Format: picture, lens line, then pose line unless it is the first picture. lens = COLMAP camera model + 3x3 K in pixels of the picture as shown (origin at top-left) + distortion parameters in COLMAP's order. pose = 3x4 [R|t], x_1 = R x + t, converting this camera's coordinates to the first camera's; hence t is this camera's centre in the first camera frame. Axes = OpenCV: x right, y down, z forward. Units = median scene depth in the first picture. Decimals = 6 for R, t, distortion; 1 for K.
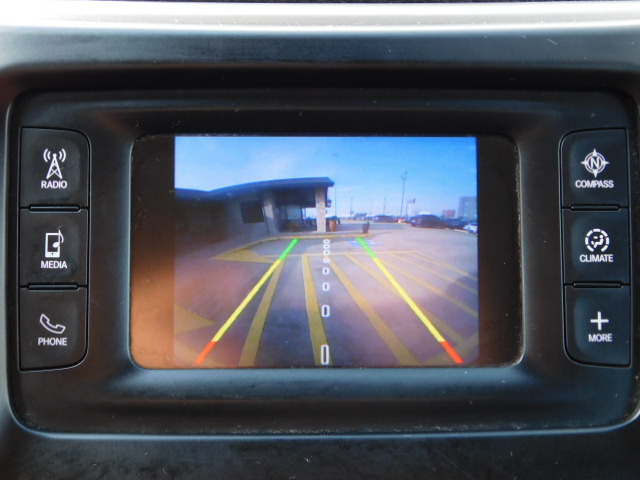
lens RADIAL K [[1119.3, 0, 324.6], [0, 1119.3, 243.3], [0, 0, 1]] dist [-0.082100, 0.000000]
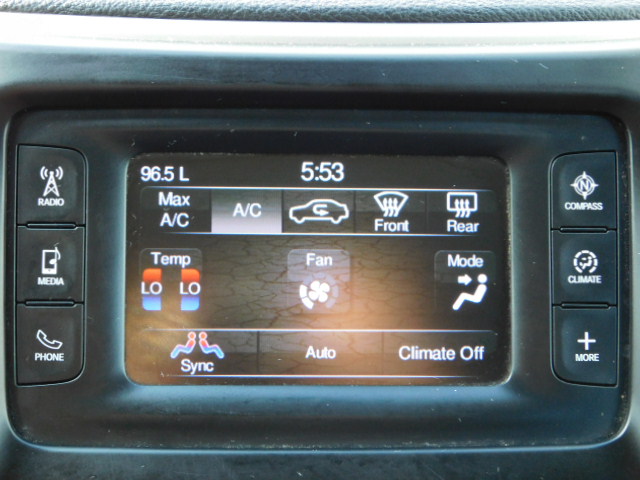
lens RADIAL K [[1501.0, 0, 316.6], [0, 1501.0, 239.9], [0, 0, 1]] dist [-0.141542, 0.000000]
pose [[0.999786, 0.009116, 0.018583, -0.026640], [-0.009084, 0.999957, -0.001804, -0.018145], [-0.018598, 0.001635, 0.999826, -0.364198]]
